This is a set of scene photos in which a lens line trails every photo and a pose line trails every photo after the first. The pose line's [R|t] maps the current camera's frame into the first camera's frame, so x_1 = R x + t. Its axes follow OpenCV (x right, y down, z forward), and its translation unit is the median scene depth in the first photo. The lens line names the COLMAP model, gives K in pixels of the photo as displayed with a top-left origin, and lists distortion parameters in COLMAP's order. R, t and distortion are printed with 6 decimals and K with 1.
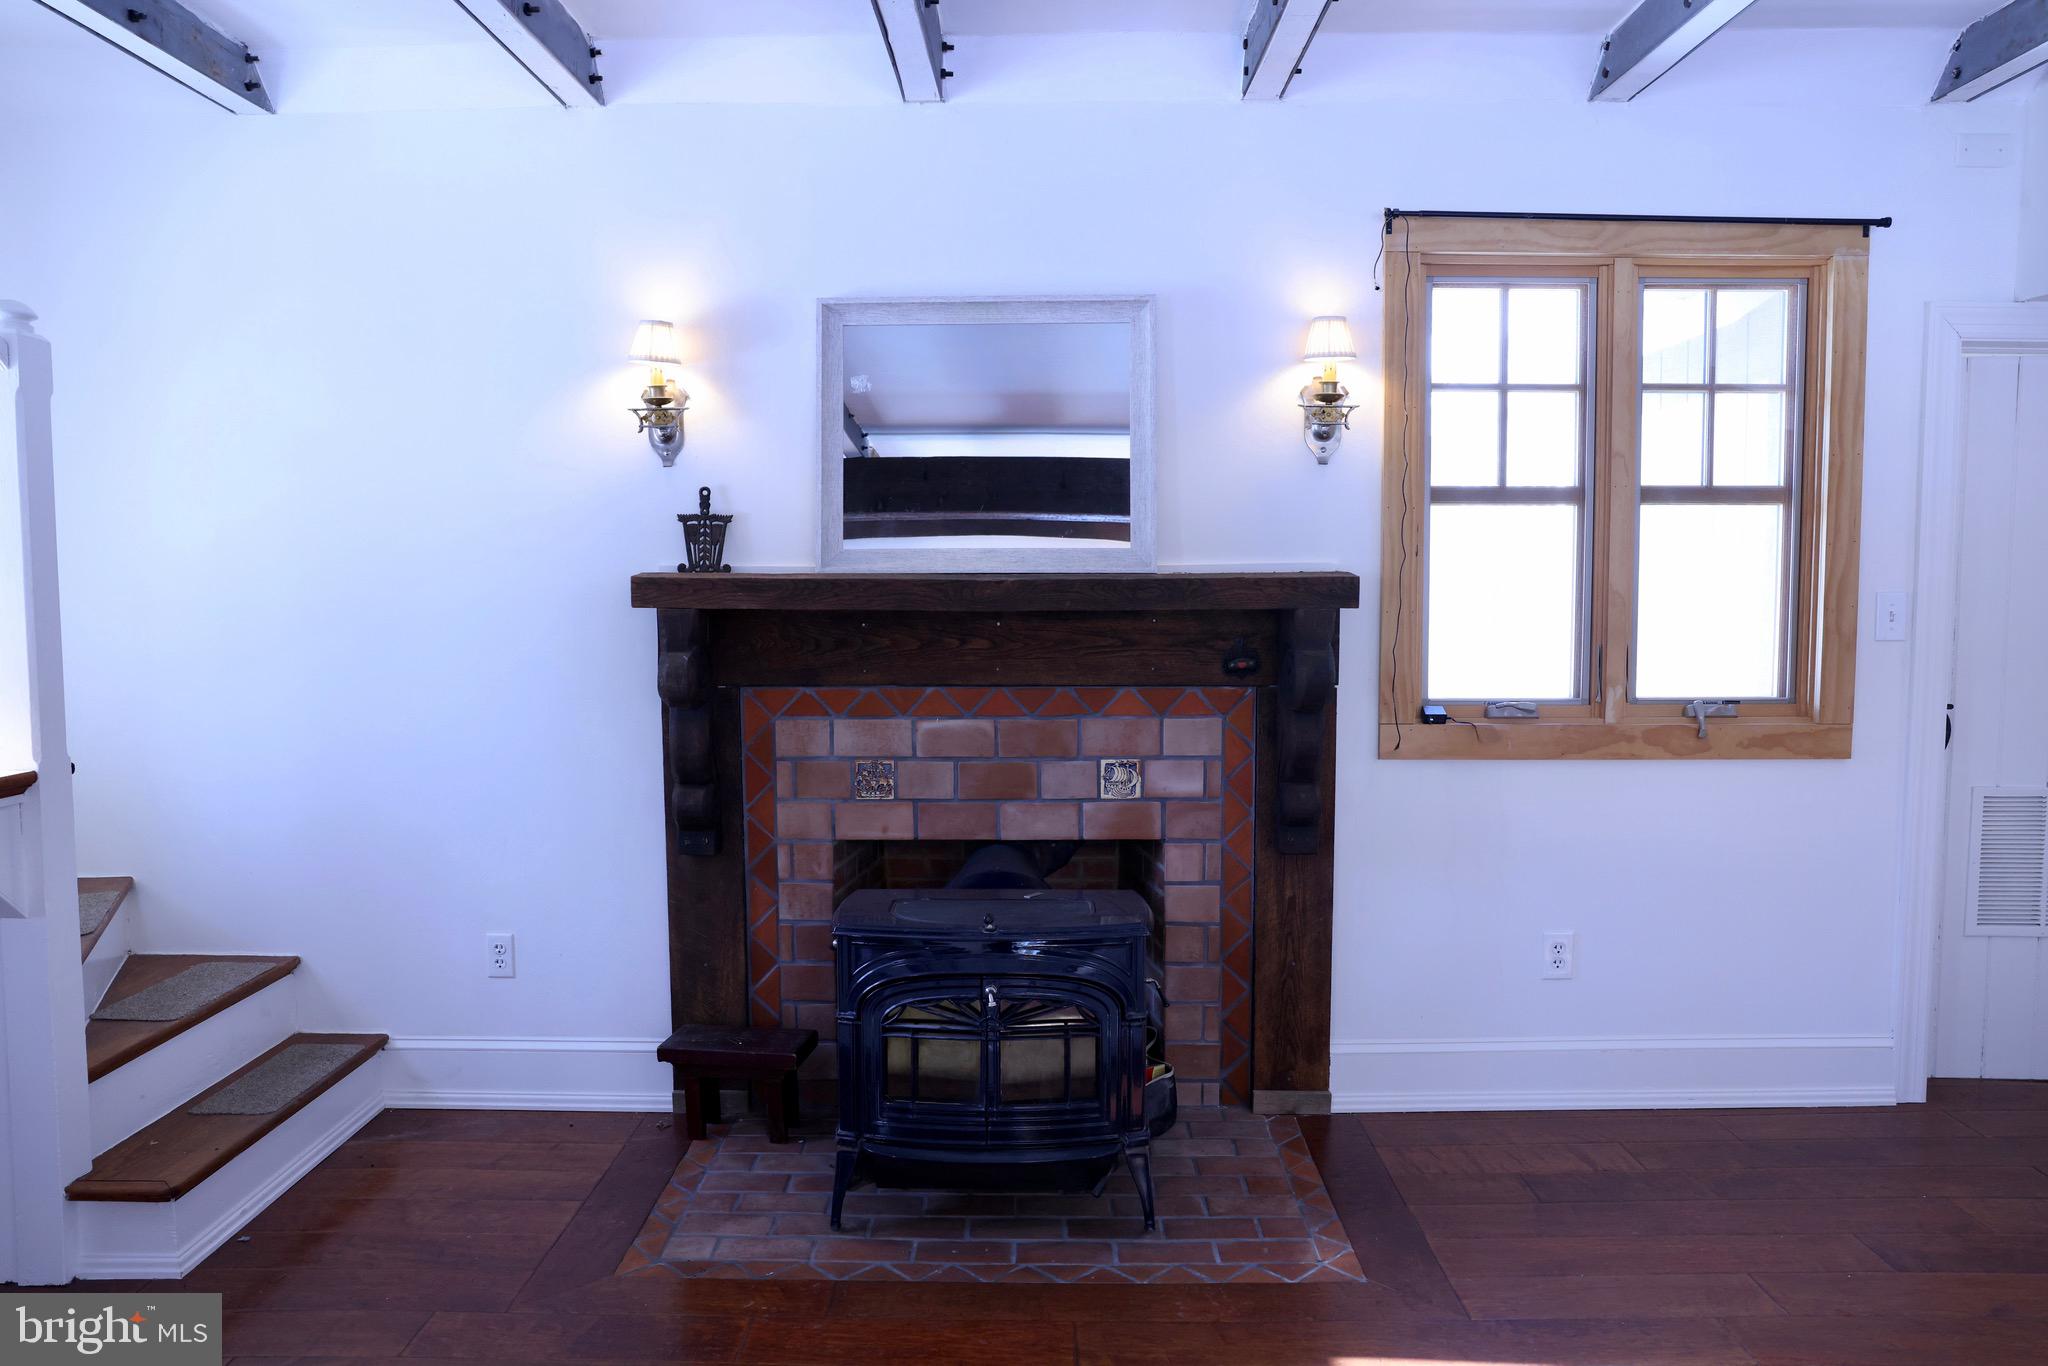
lens RADIAL K [[1385.7, 0, 1024.0], [0, 1385.7, 683.0], [0, 0, 1]] dist [-0.091982, 0.076796]
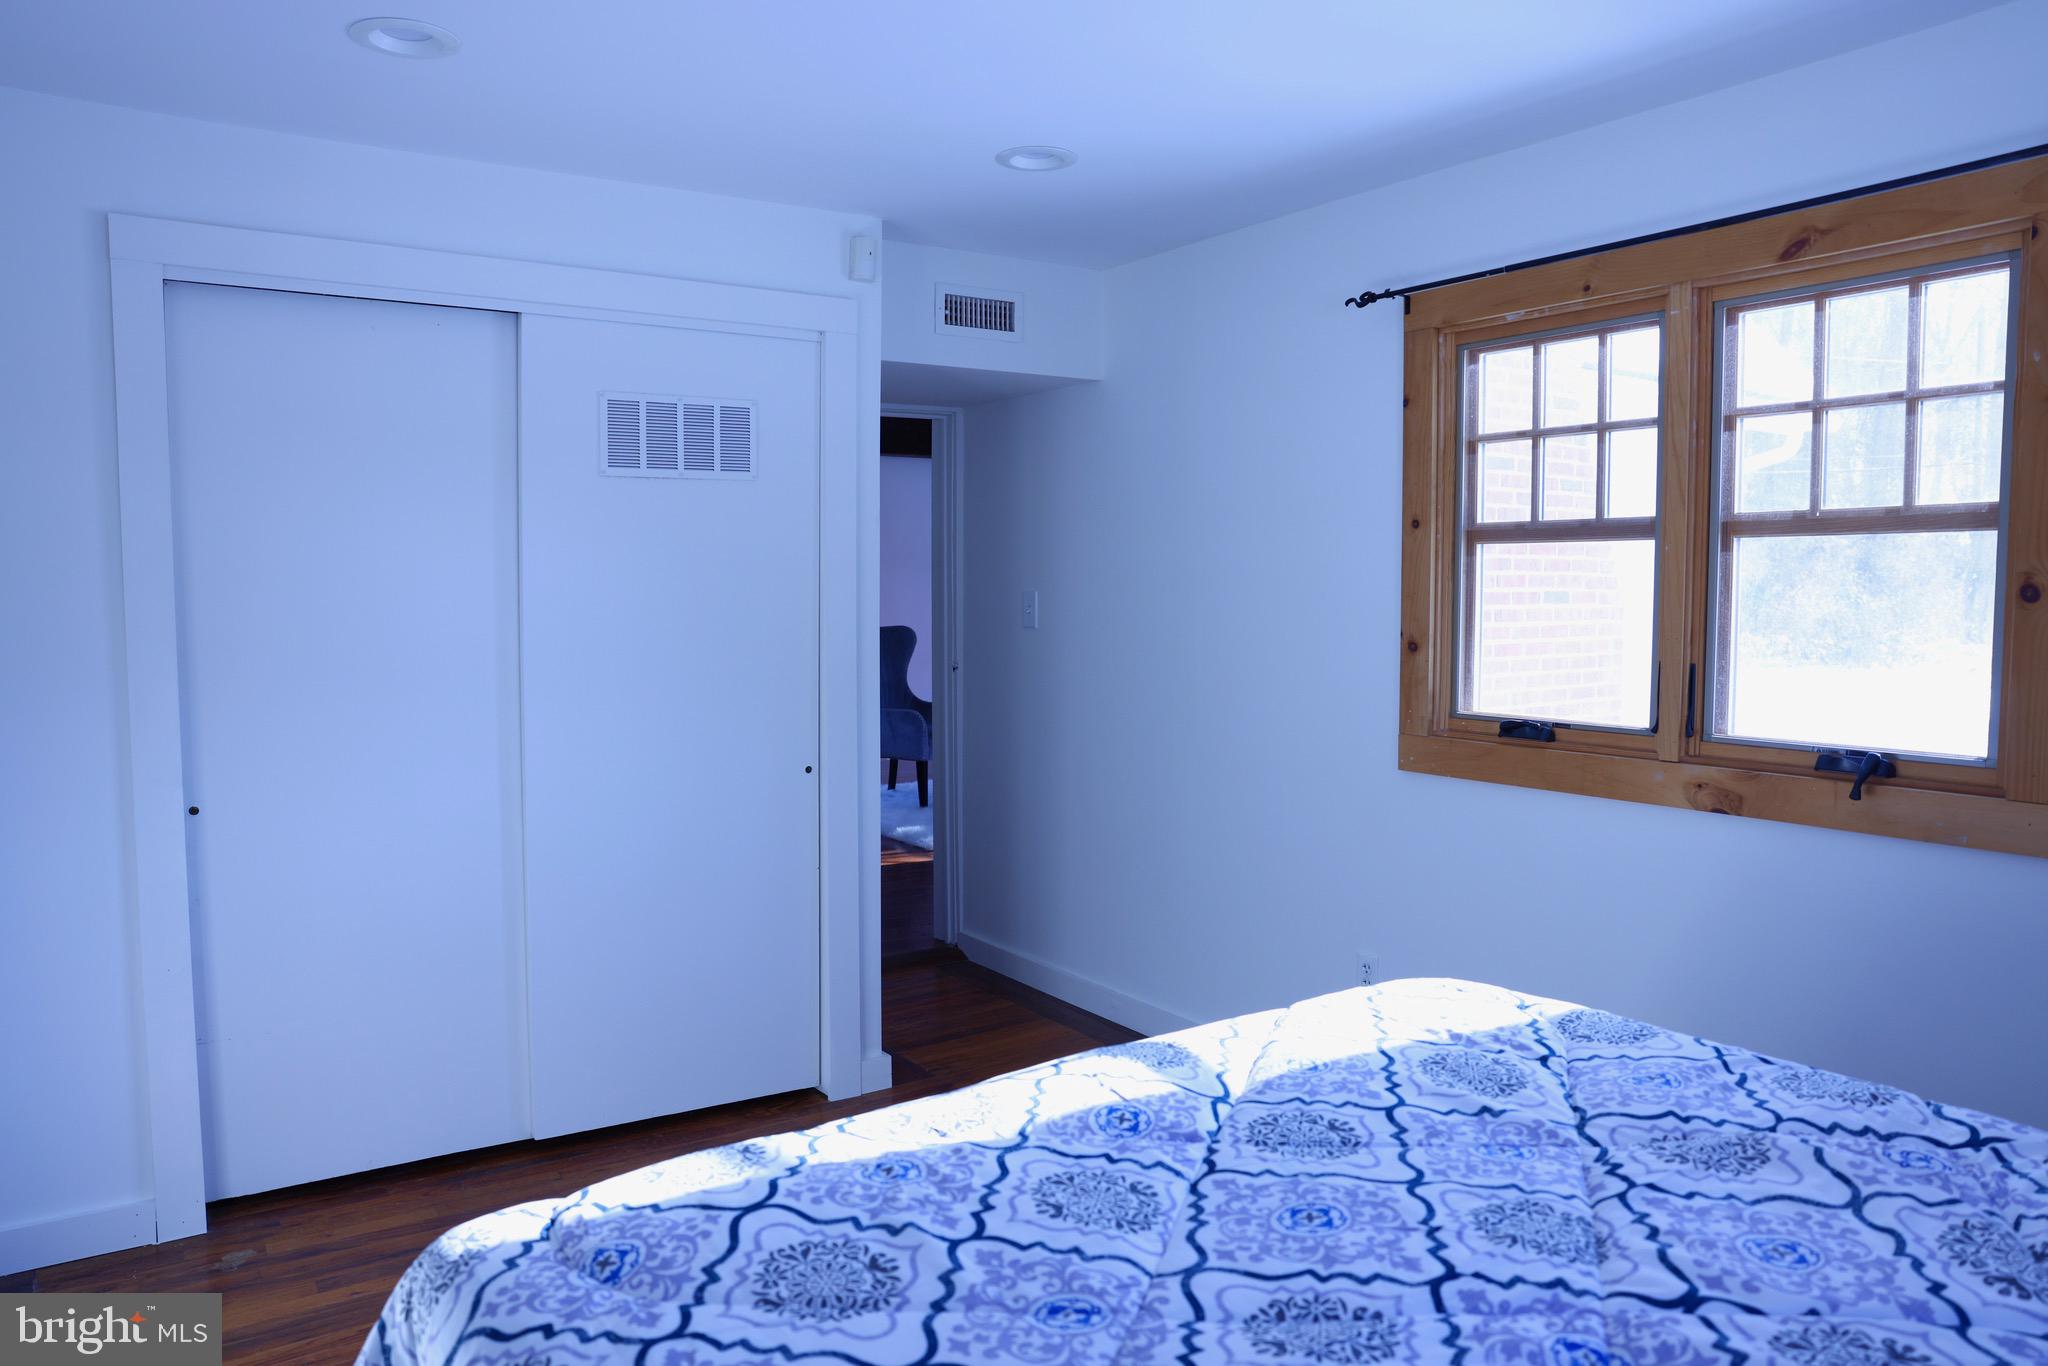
lens RADIAL K [[1385.7, 0, 1024.0], [0, 1385.7, 683.0], [0, 0, 1]] dist [-0.091982, 0.076796]
pose [[0.555140, 0.064699, -0.829237, 0.991099], [-0.074118, 0.996852, 0.028158, -0.016800], [0.828448, 0.045829, 0.558188, 0.052779]]
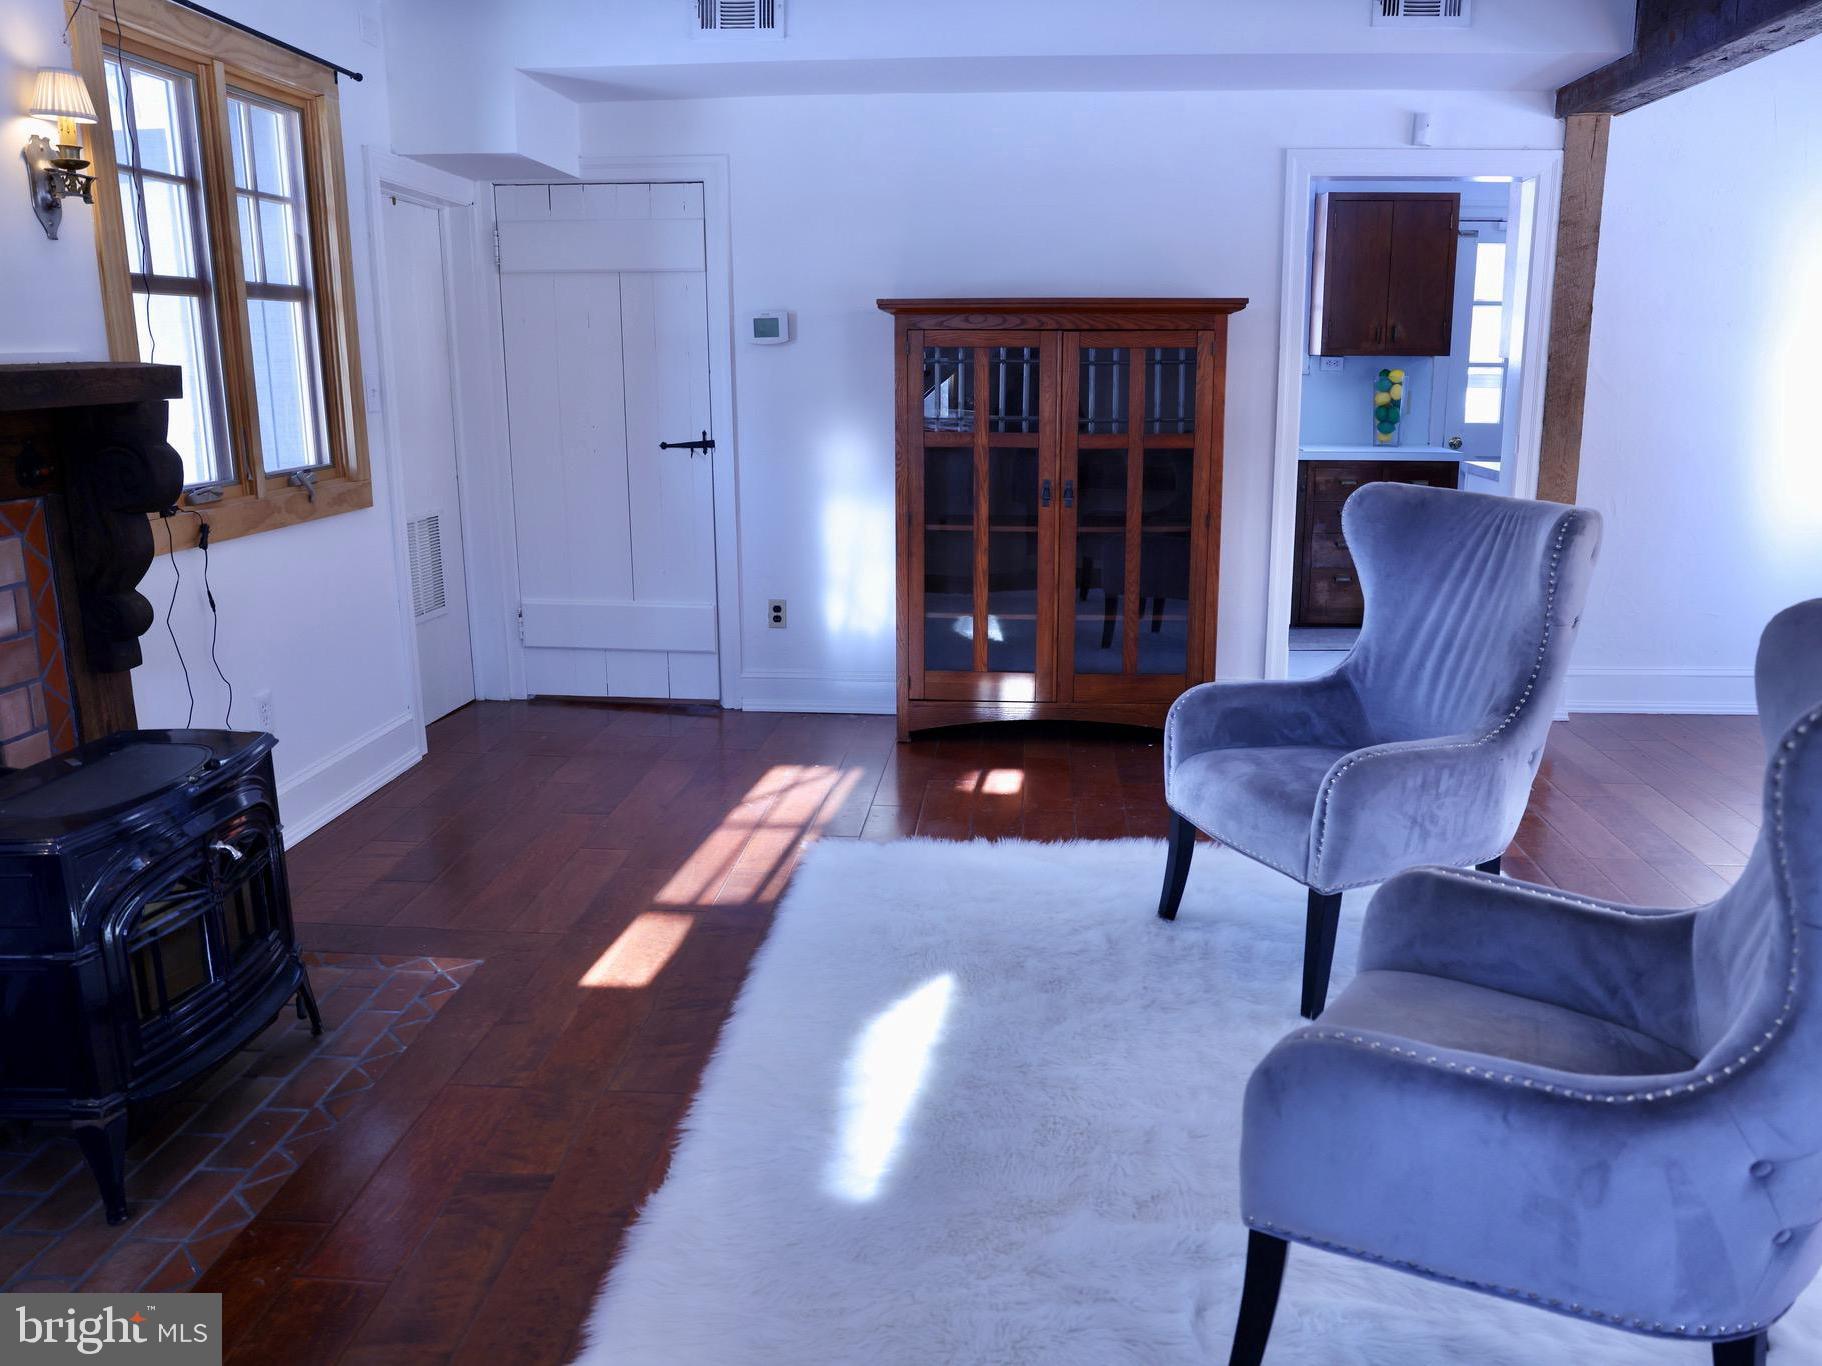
lens RADIAL K [[1399.5, 0, 913.0], [0, 1399.5, 642.6], [0, 0, 1]] dist [-0.004640, 0.002040]
pose [[0.077053, -0.200142, 0.976732, -0.669540], [0.083924, 0.977470, 0.193672, -0.031775], [-0.993489, 0.067048, 0.092114, 0.377716]]
